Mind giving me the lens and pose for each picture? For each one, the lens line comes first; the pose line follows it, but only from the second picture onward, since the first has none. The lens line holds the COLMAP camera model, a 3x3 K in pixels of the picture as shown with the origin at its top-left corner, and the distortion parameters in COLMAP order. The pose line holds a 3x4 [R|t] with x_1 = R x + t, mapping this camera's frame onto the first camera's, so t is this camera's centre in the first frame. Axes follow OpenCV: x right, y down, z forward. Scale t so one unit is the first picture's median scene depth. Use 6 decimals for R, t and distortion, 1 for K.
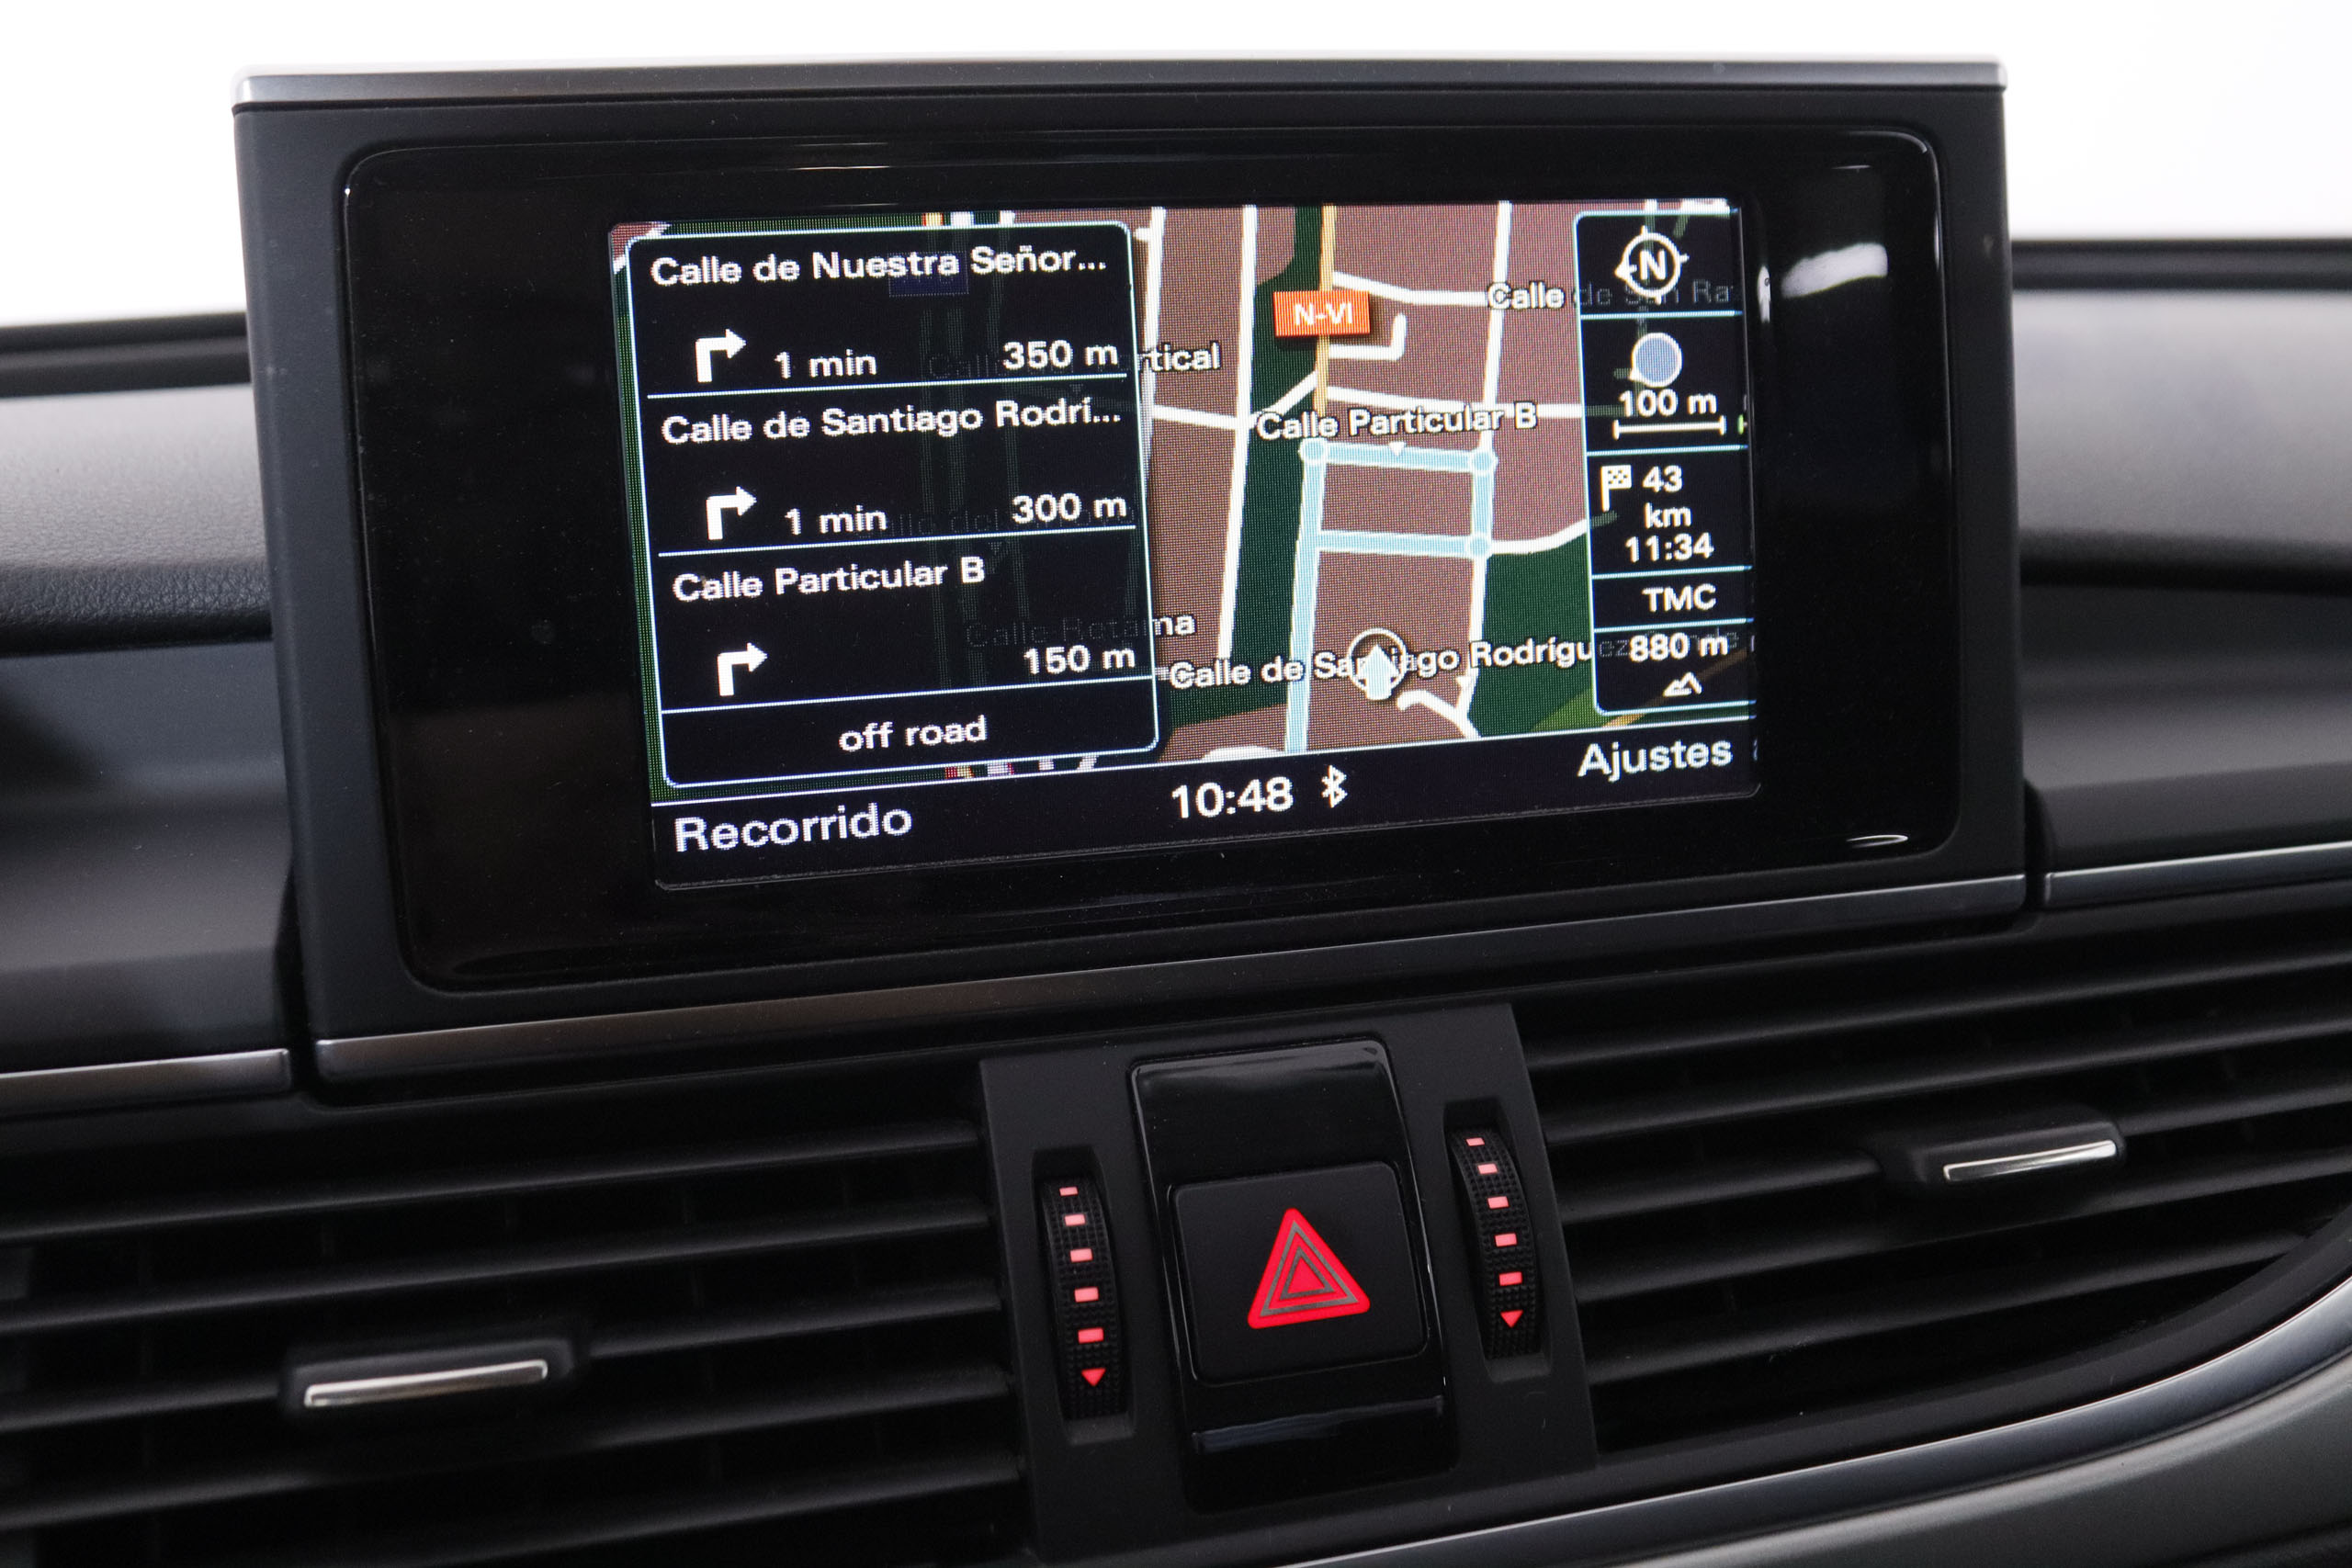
lens RADIAL K [[2390.8, 0, 1168.9], [0, 2390.8, 774.6], [0, 0, 1]] dist [-0.097141, 0.000000]
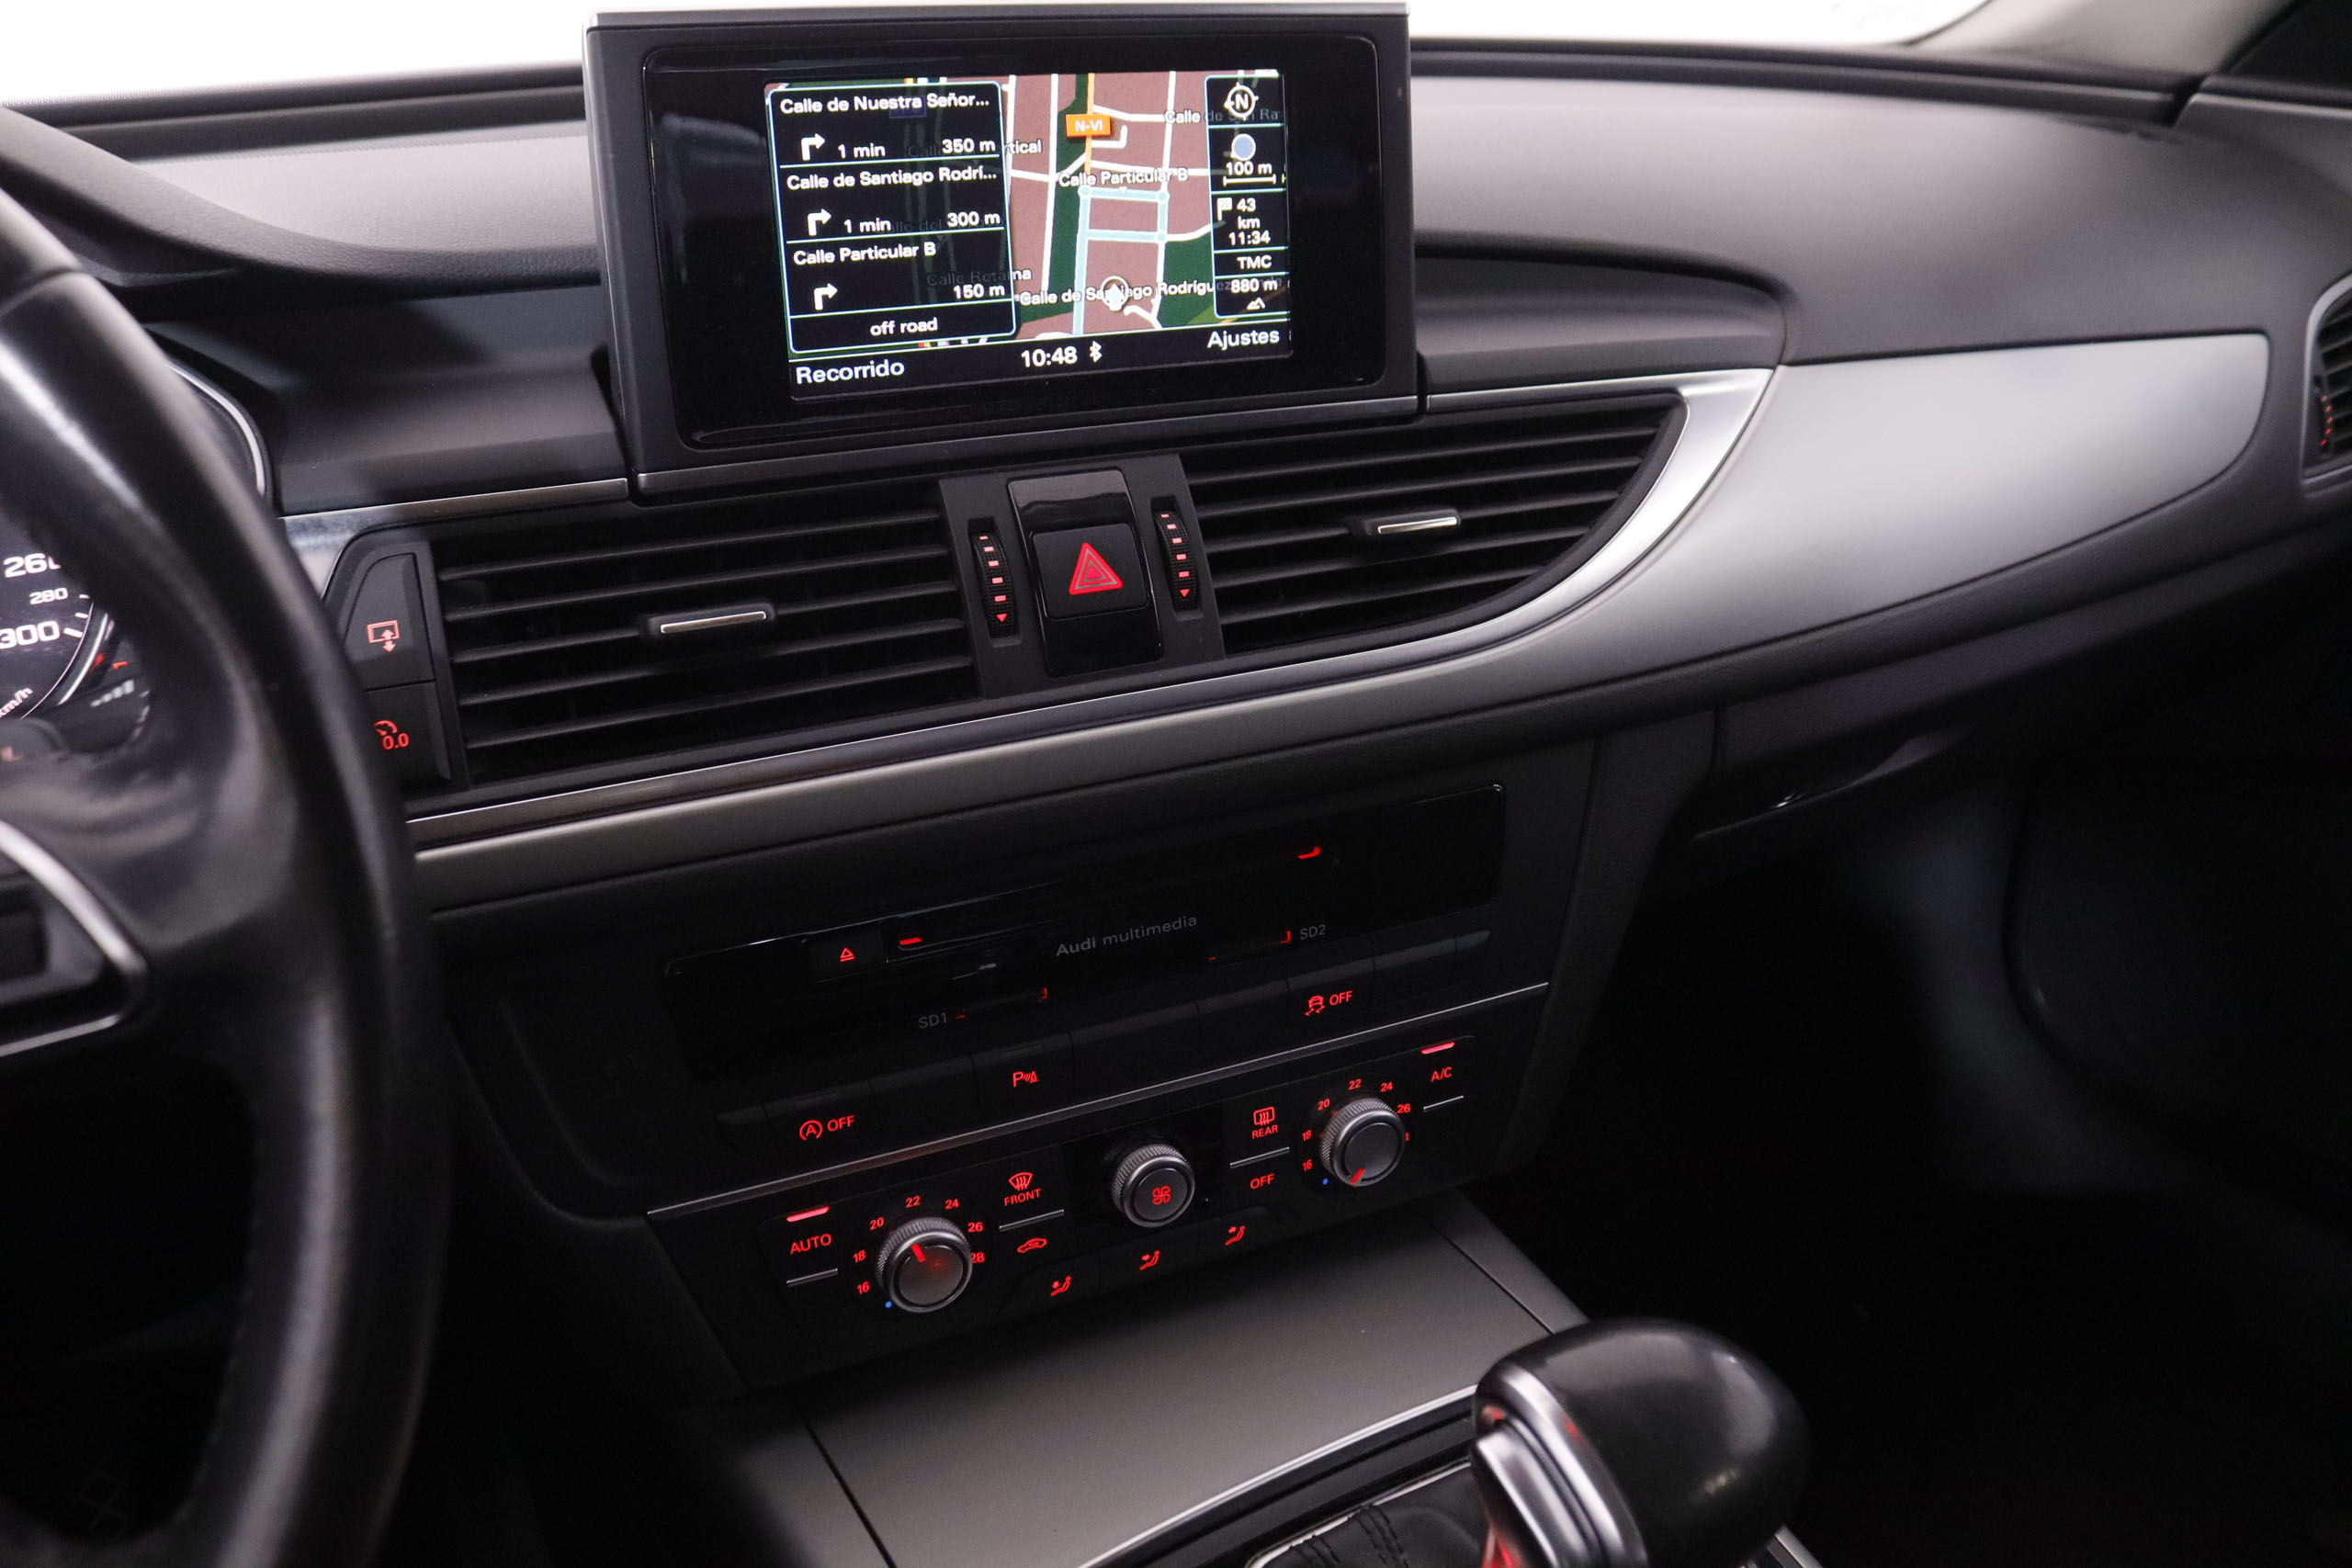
lens RADIAL K [[1921.2, 0, 1173.8], [0, 1921.2, 764.8], [0, 0, 1]] dist [-0.153200, 0.099609]
pose [[0.983573, -0.044833, 0.174855, -0.178710], [0.013217, 0.983952, 0.177944, 0.066674], [-0.180027, -0.172710, 0.968381, -0.729914]]
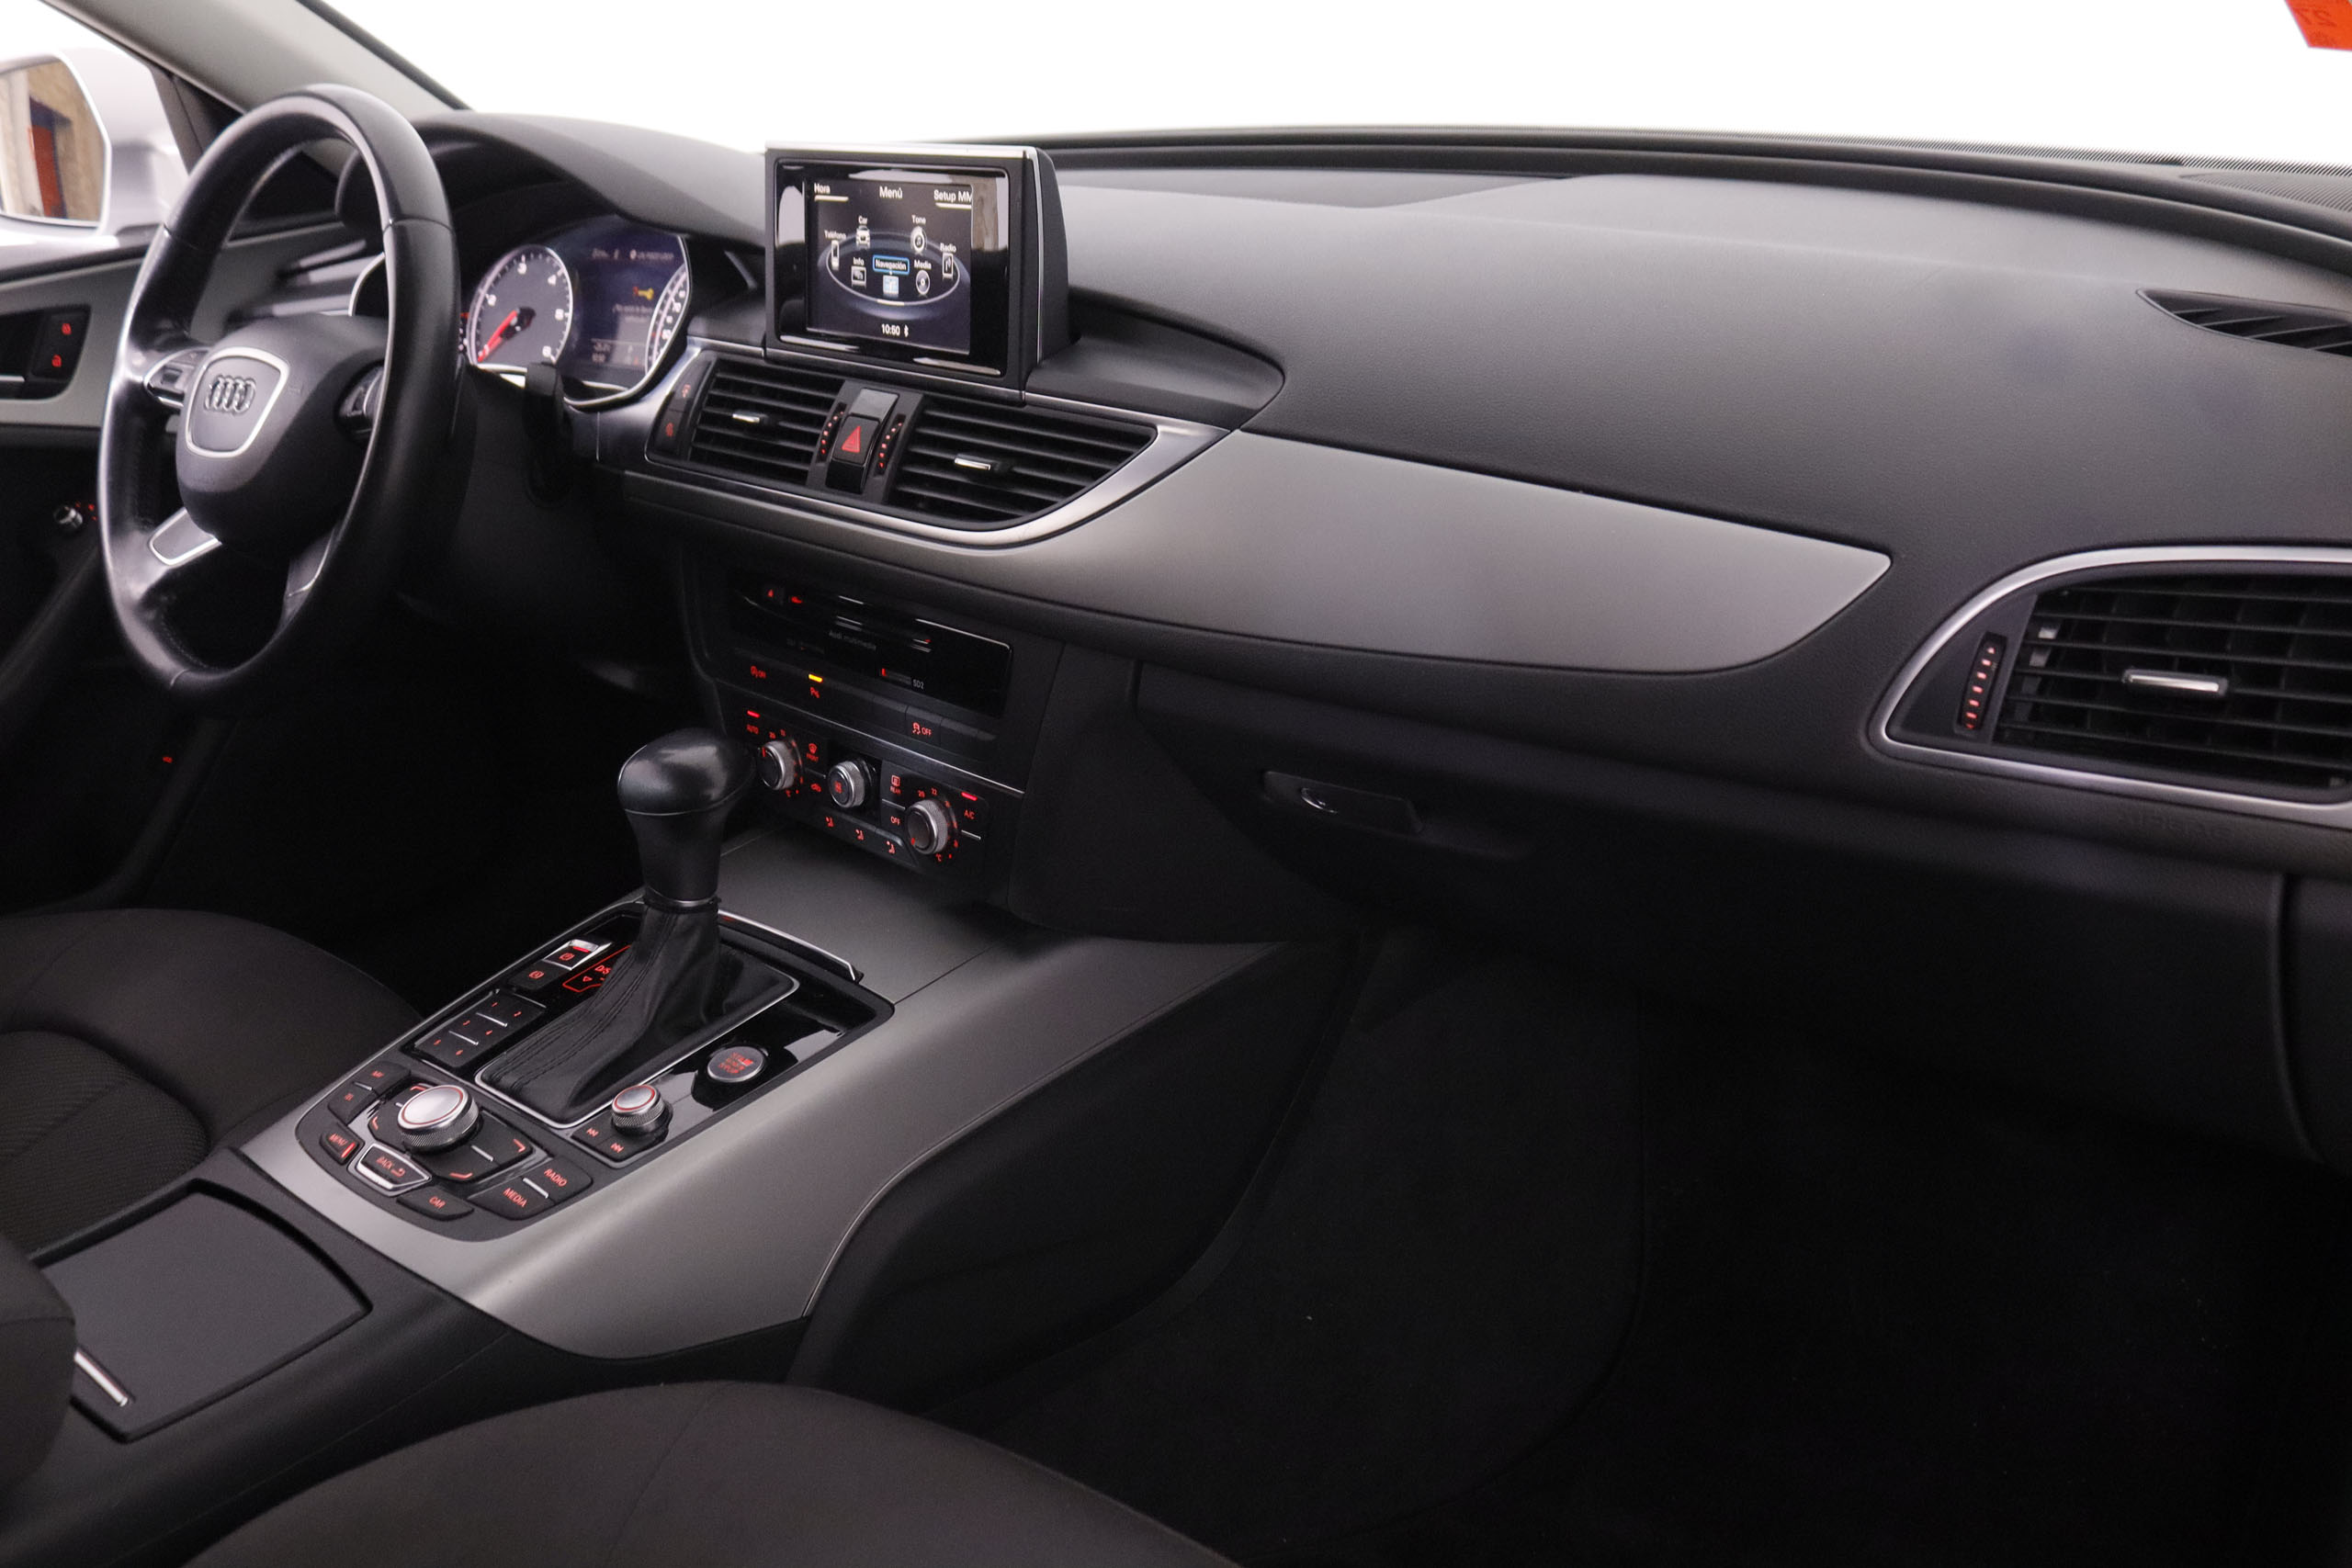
lens RADIAL K [[2132.5, 0, 1165.7], [0, 2132.5, 771.4], [0, 0, 1]] dist [-0.079536, 0.000000]
pose [[0.464168, 0.316529, -0.827259, 3.457521], [-0.153107, 0.948581, 0.277043, -0.348336], [0.872414, -0.001935, 0.488764, -0.347382]]
